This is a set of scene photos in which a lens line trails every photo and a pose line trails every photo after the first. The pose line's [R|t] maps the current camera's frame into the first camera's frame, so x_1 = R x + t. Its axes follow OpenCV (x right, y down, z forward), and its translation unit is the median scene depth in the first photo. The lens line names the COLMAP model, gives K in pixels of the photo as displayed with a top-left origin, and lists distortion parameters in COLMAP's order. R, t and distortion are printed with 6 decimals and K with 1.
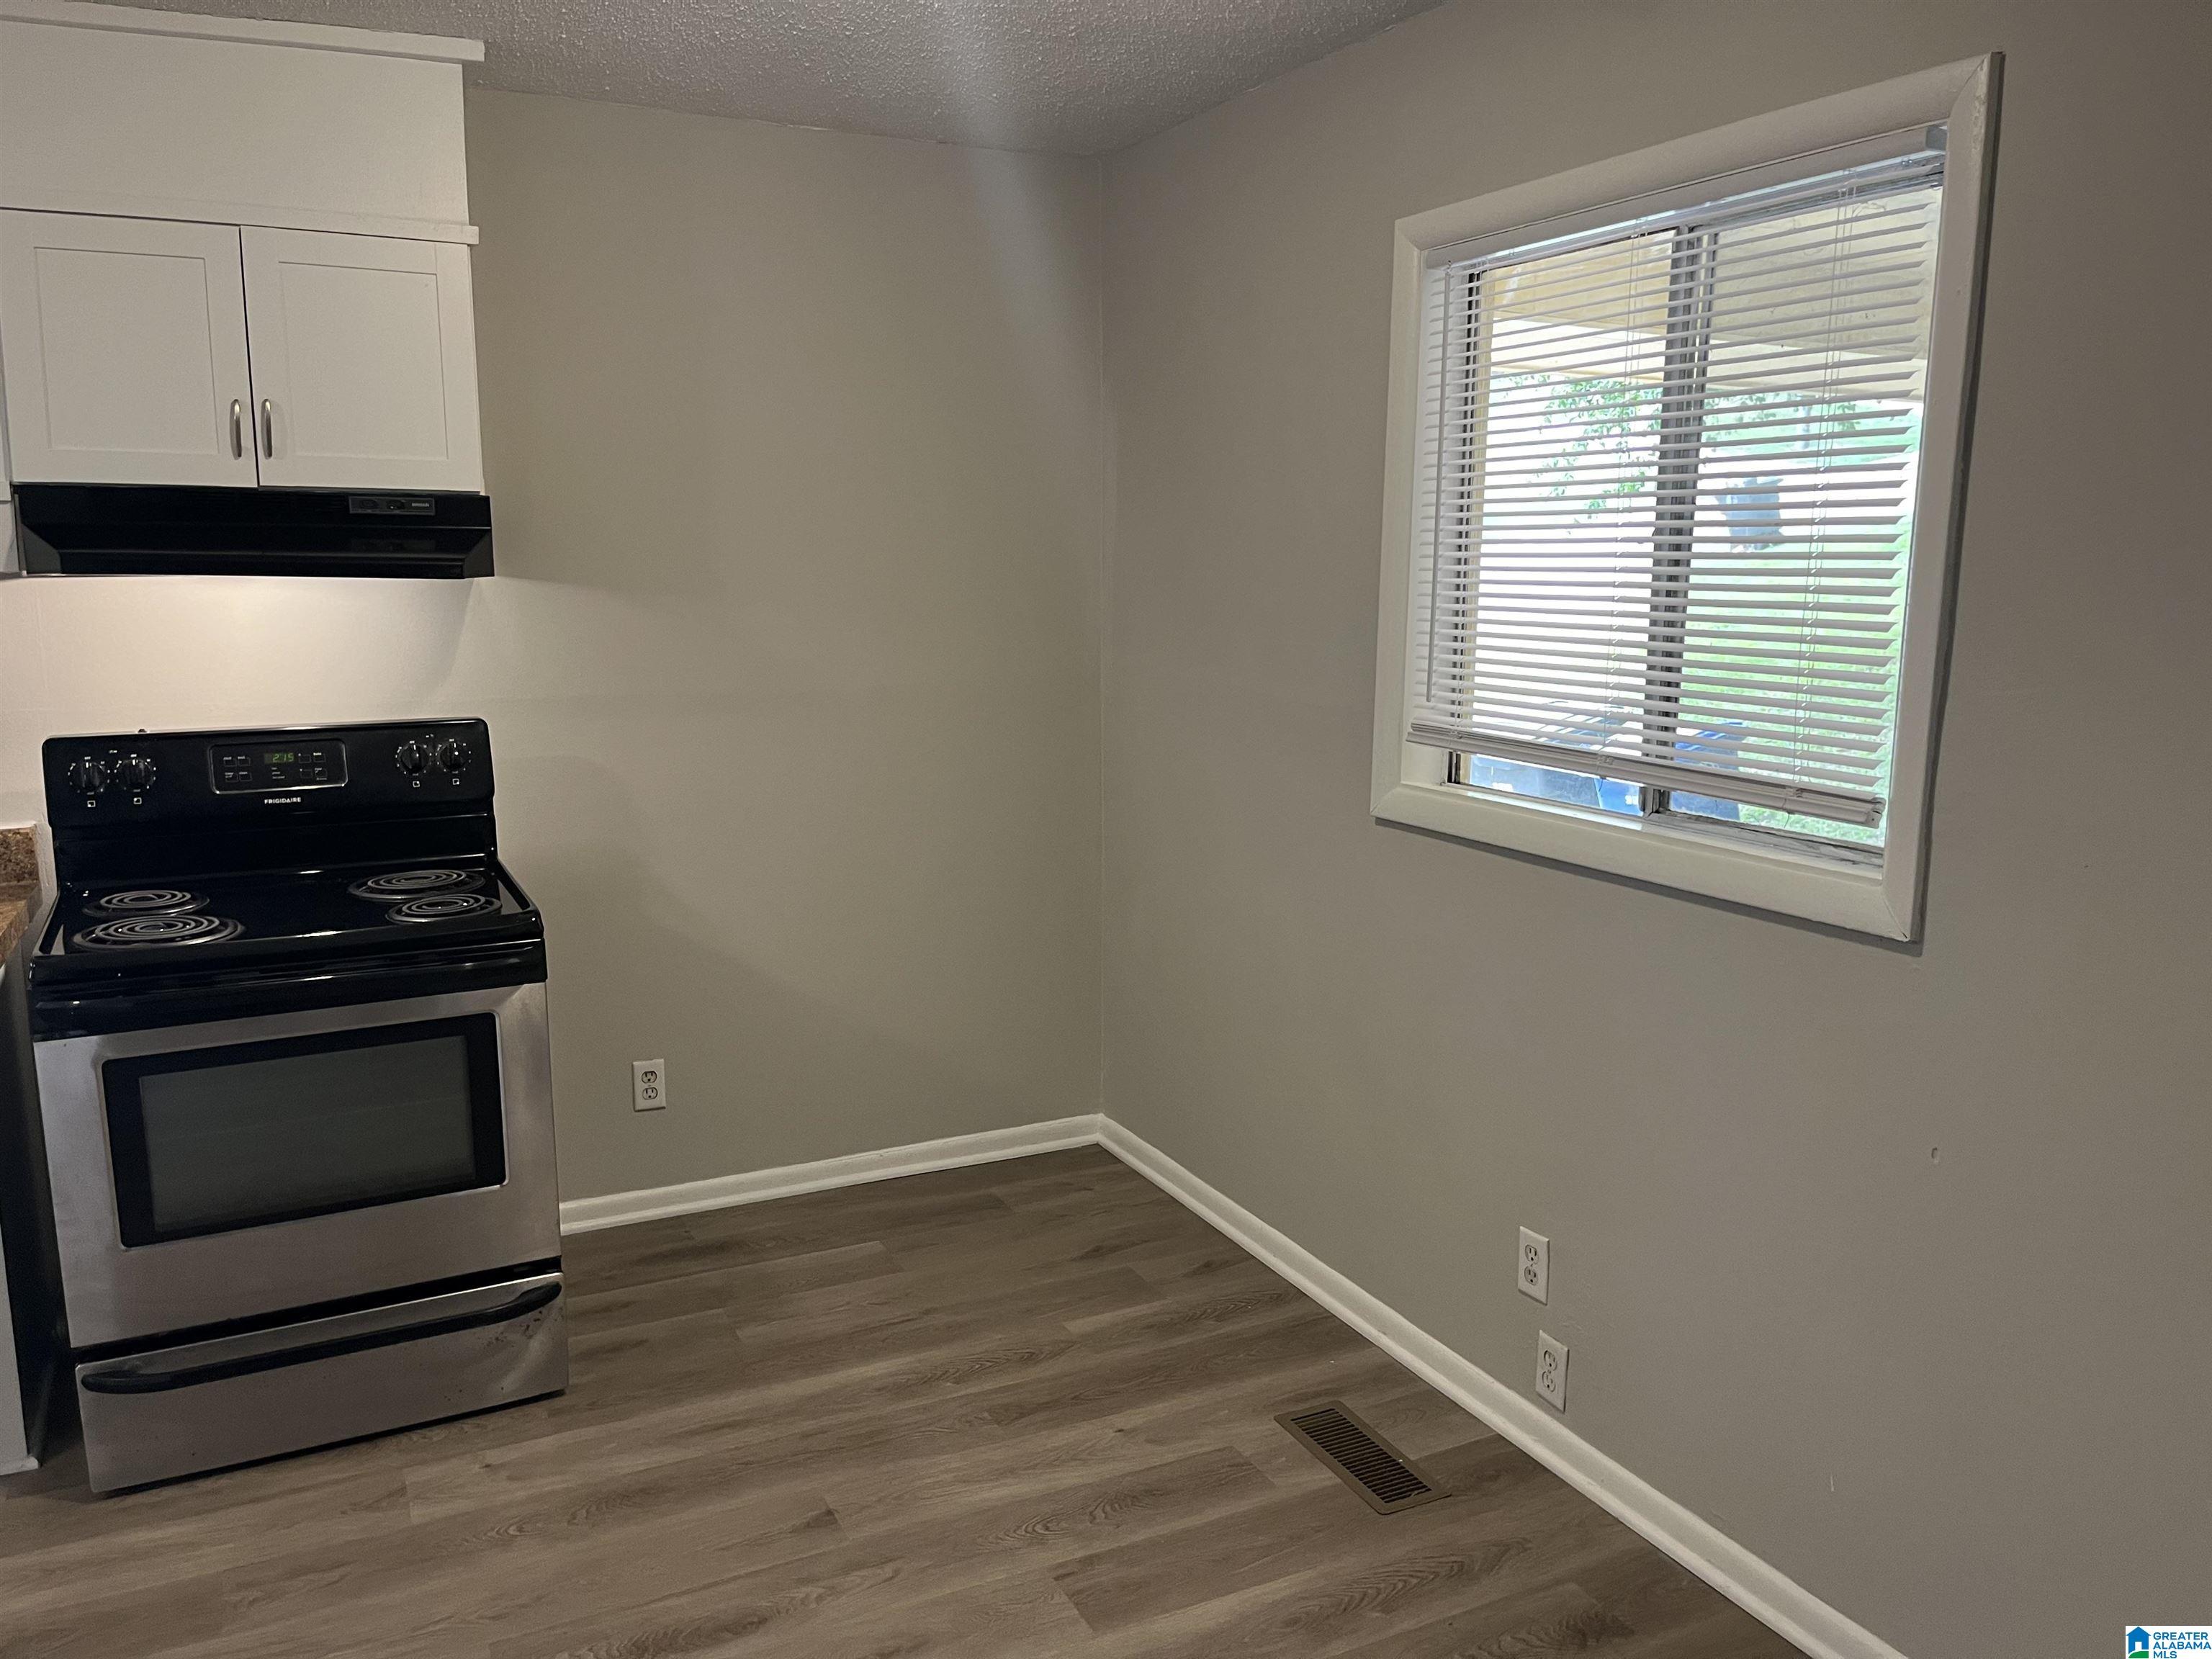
lens RADIAL K [[1658.5, 0, 1095.1], [0, 1658.5, 846.9], [0, 0, 1]] dist [0.050582, -0.073518]
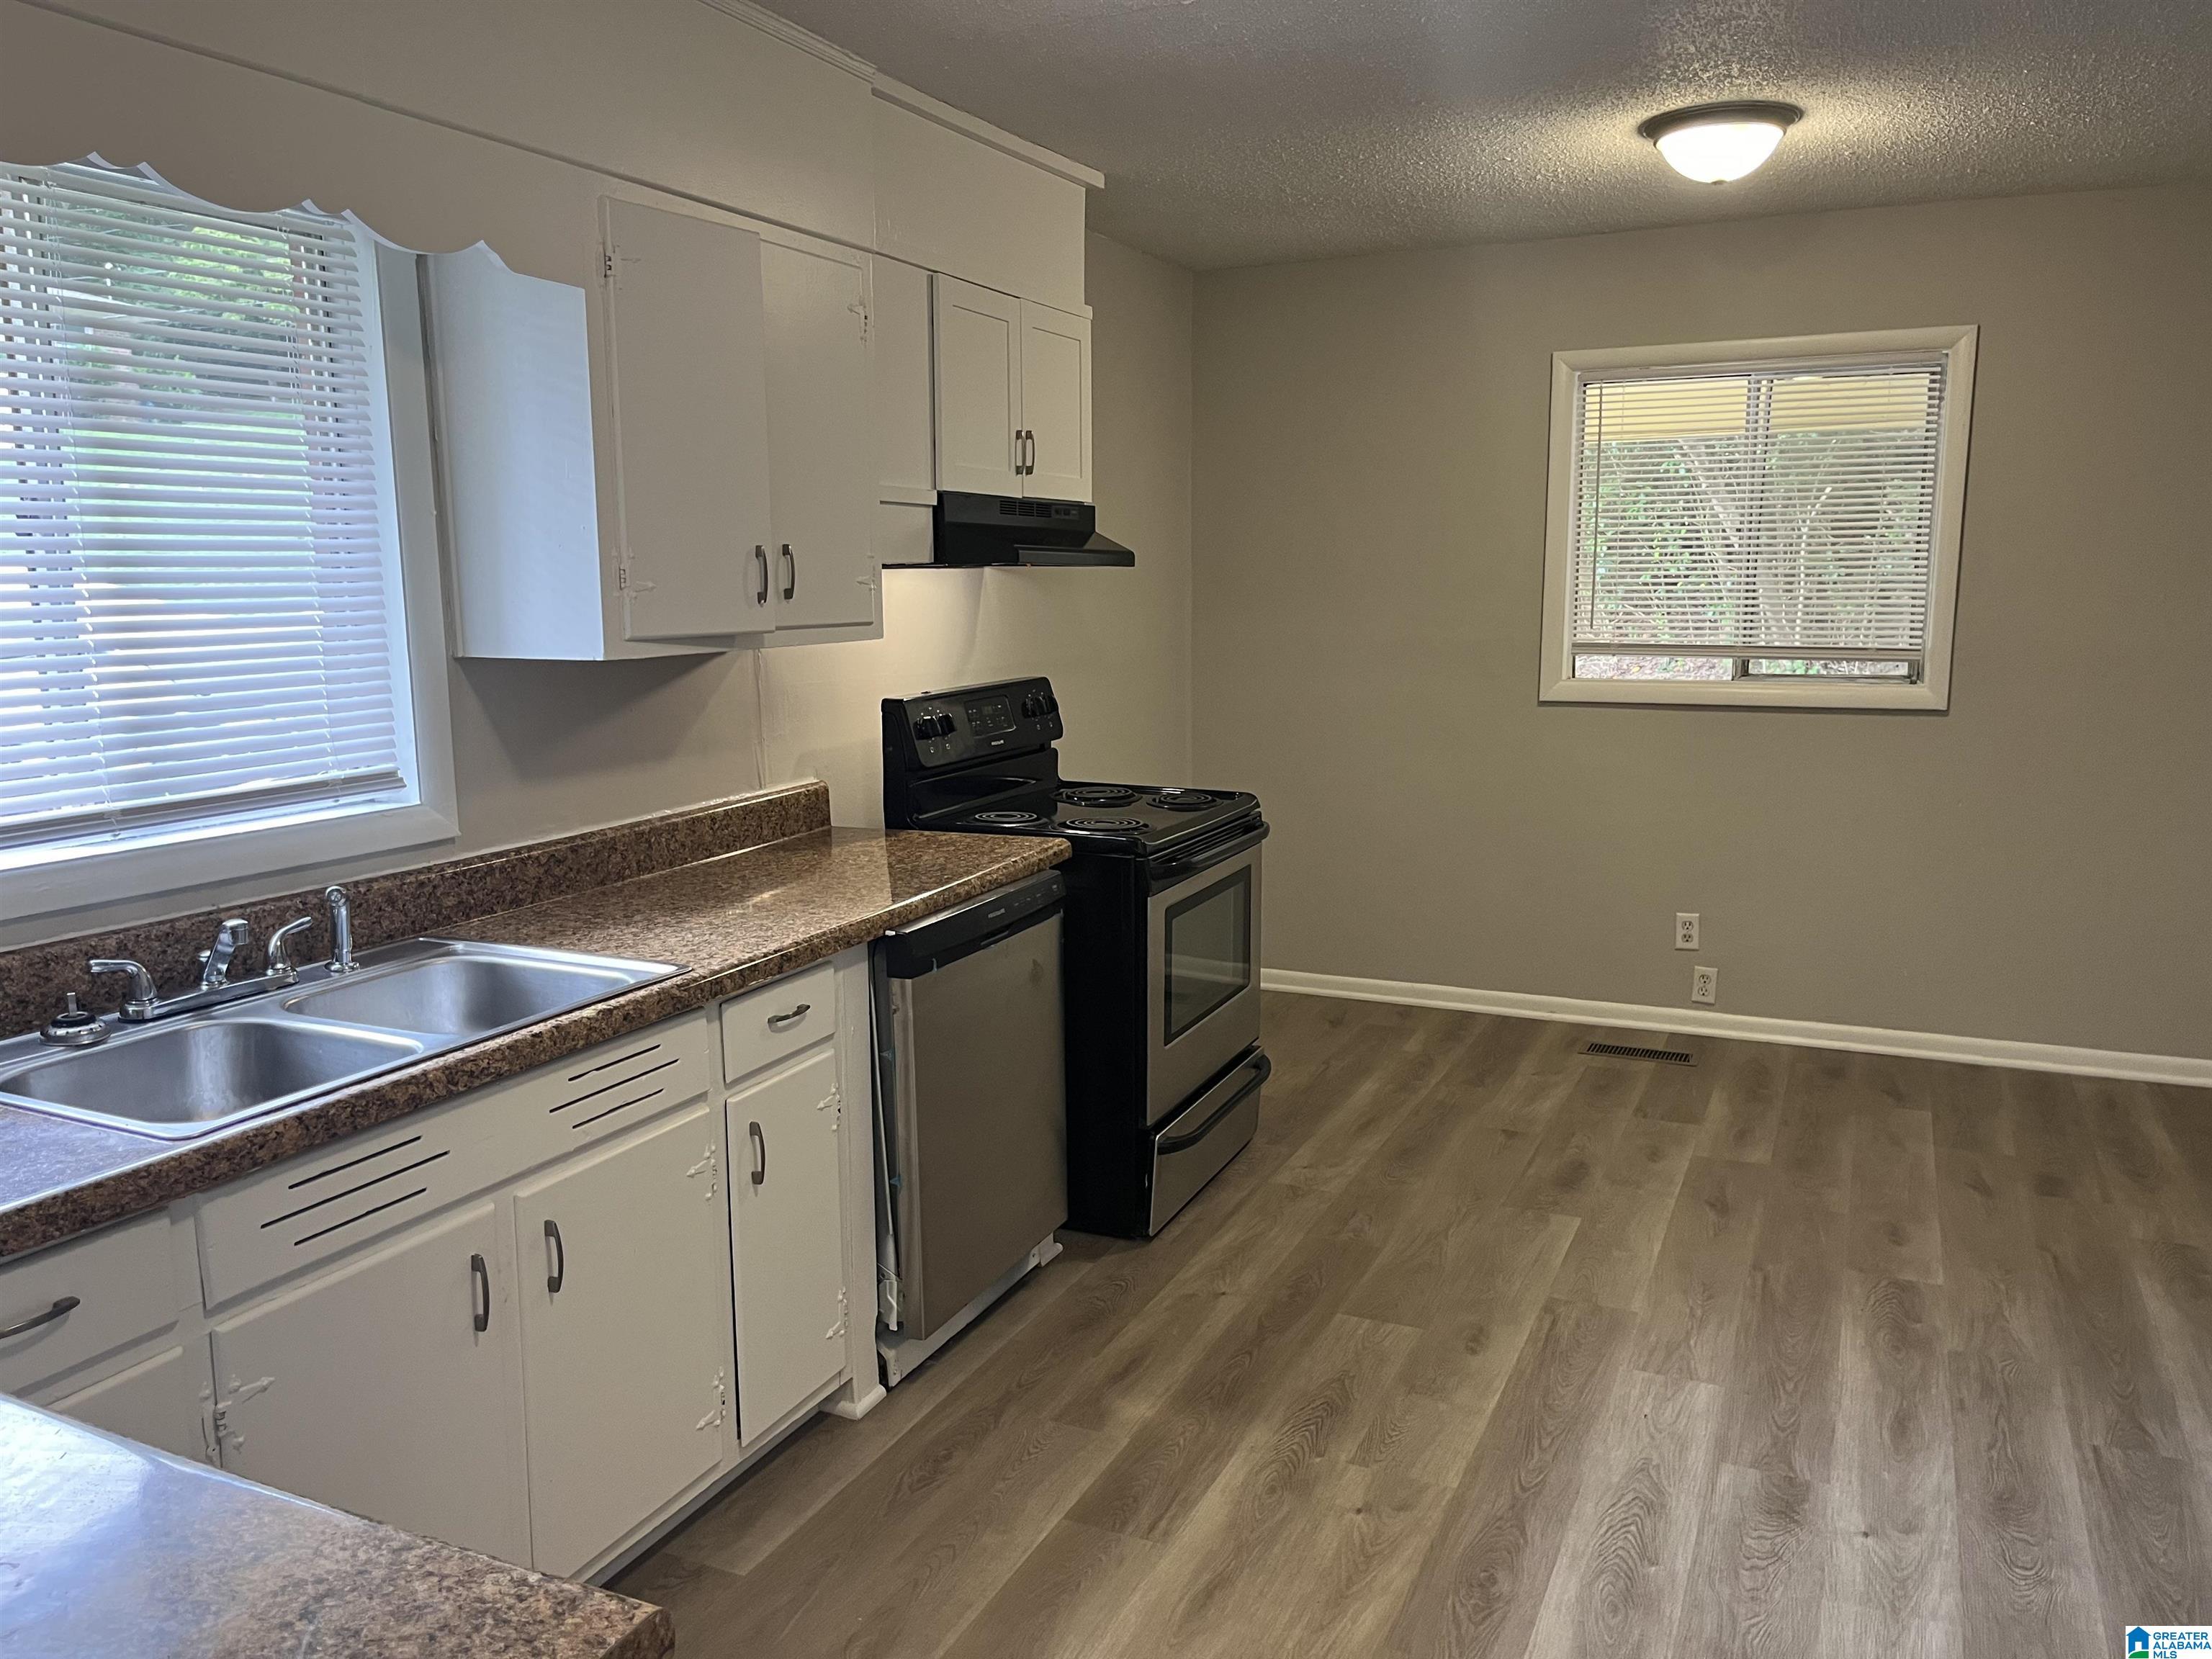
lens RADIAL K [[1658.5, 0, 1113.2], [0, 1658.5, 838.5], [0, 0, 1]] dist [0.050582, -0.073518]
pose [[0.781414, -0.111222, 0.614021, -1.312313], [0.120372, 0.992373, 0.026567, 0.024987], [-0.612293, 0.053151, 0.788842, -0.058180]]
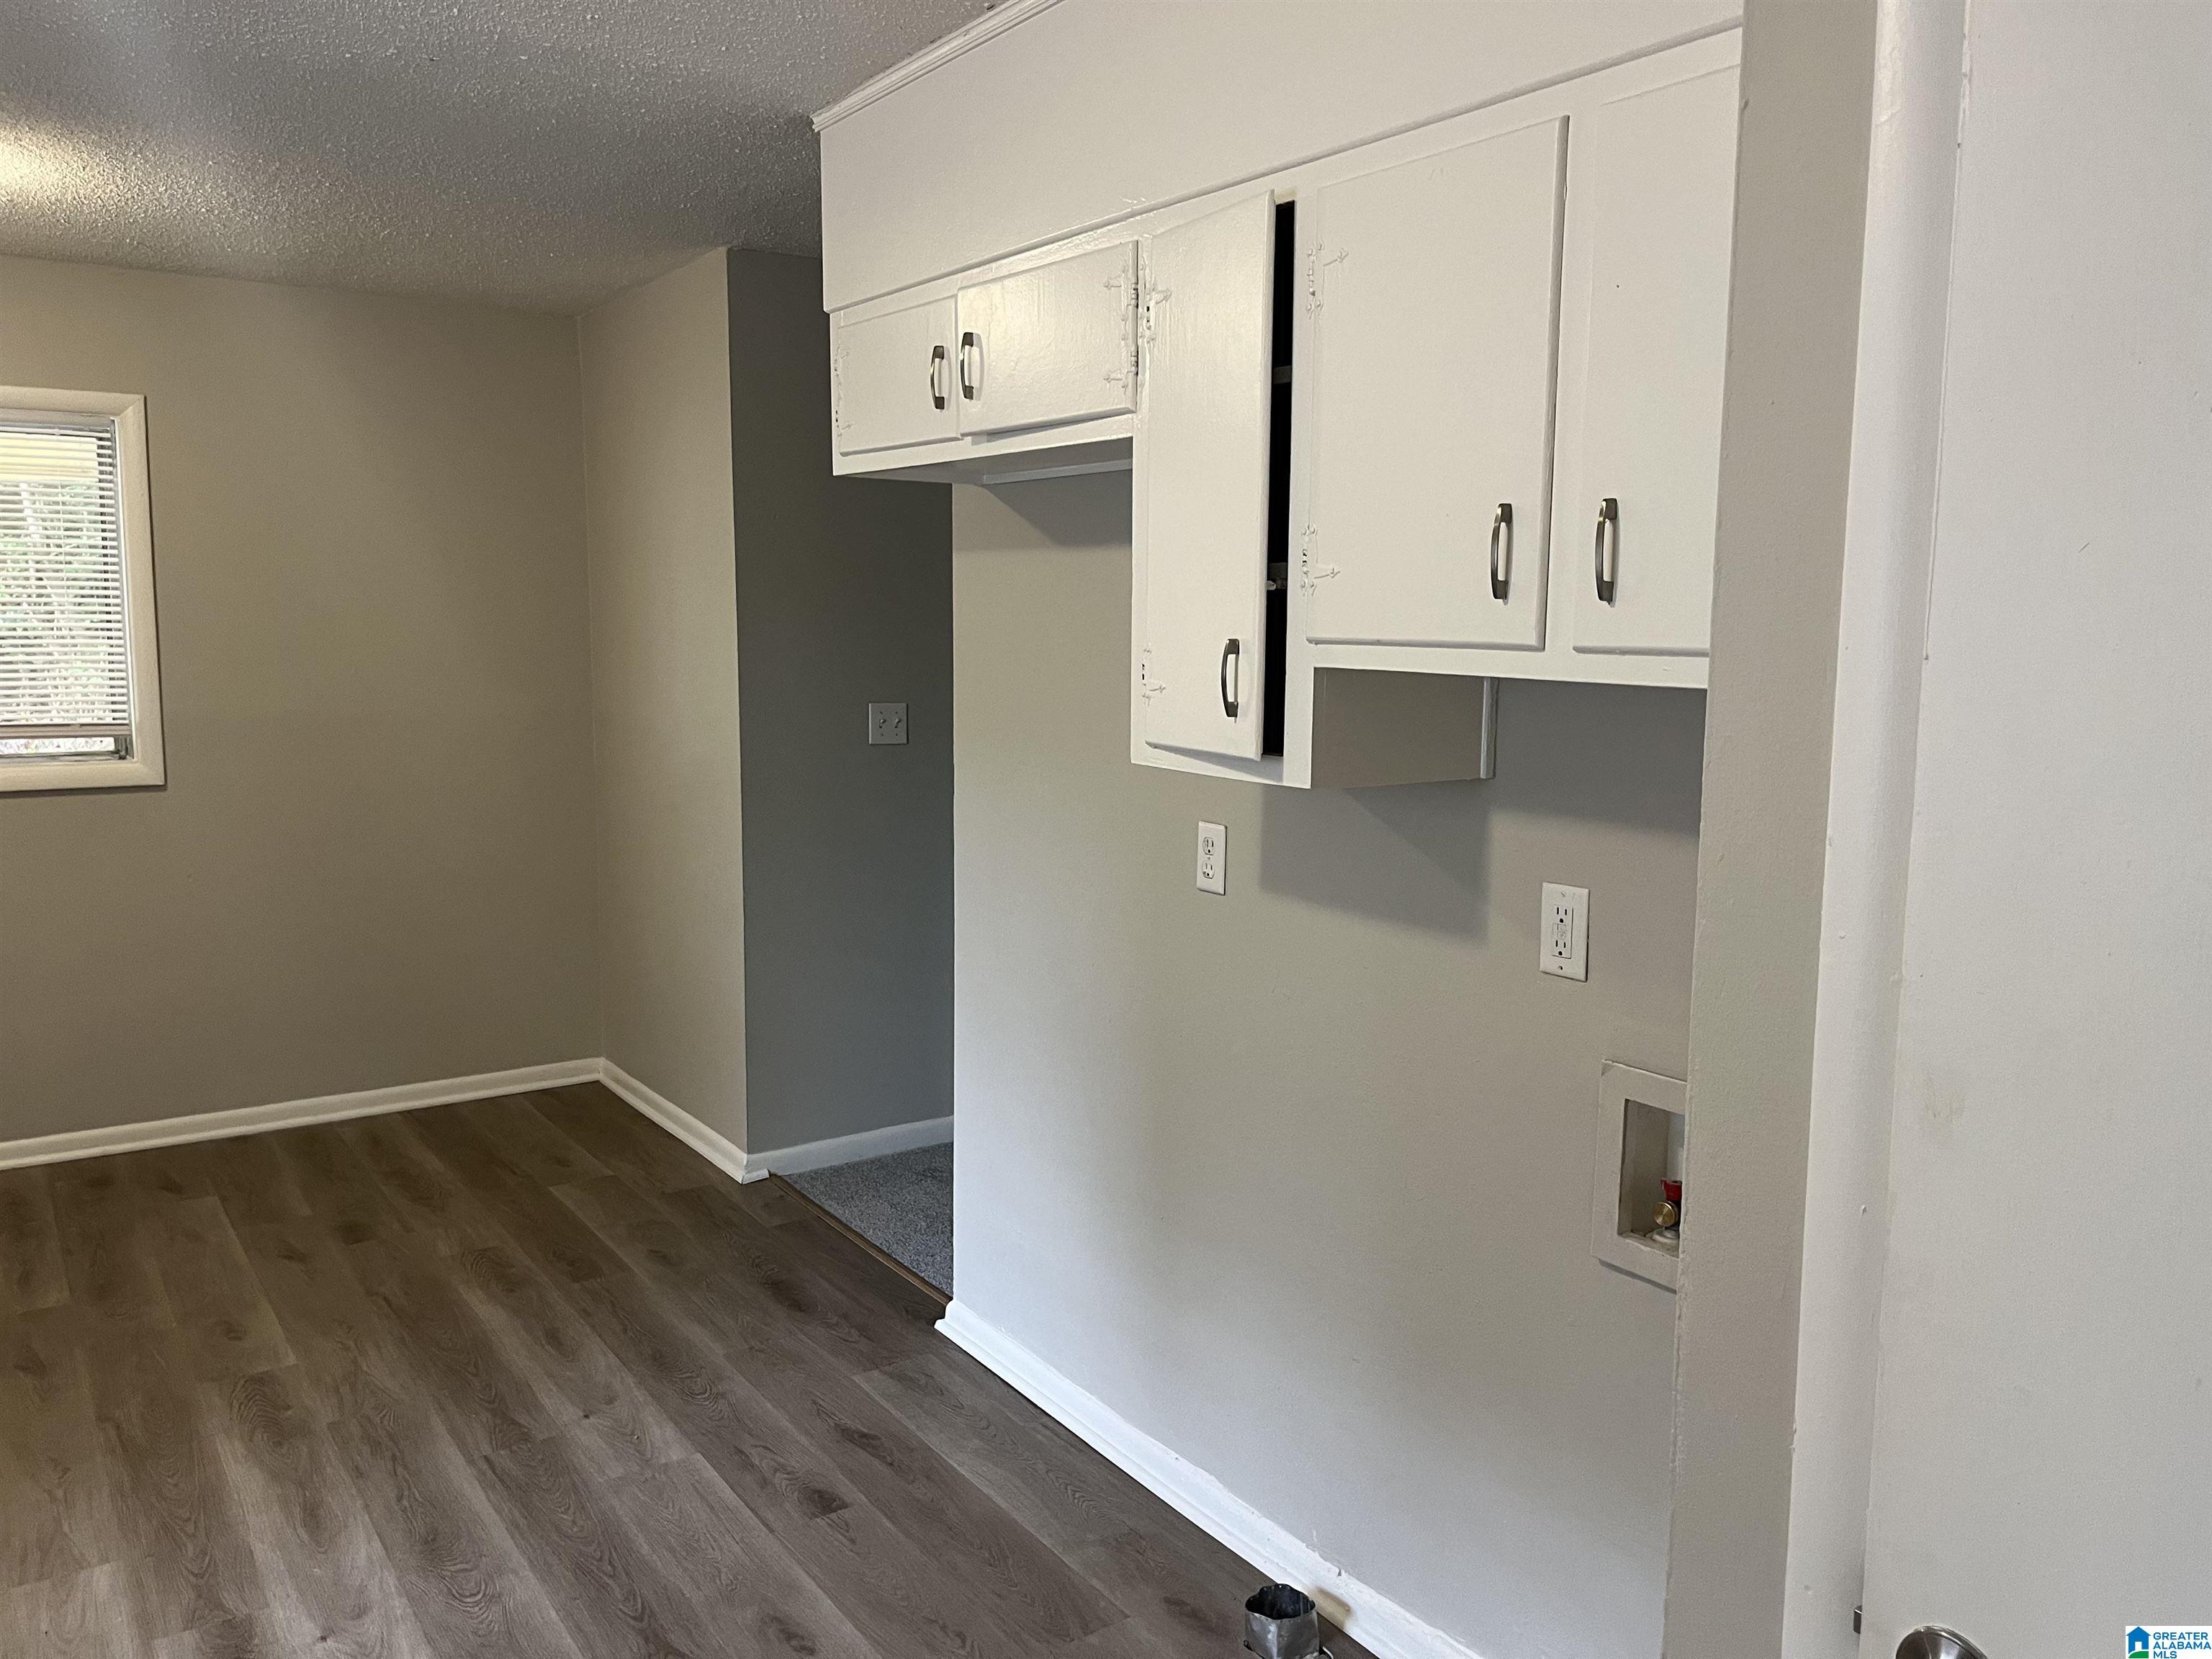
lens RADIAL K [[1658.5, 0, 1109.2], [0, 1658.5, 811.9], [0, 0, 1]] dist [0.050582, -0.073518]
pose [[-0.124472, -0.116980, 0.985303, -1.343662], [0.167372, 0.976321, 0.137057, -0.000463], [-0.978005, 0.181972, -0.101945, 0.013133]]
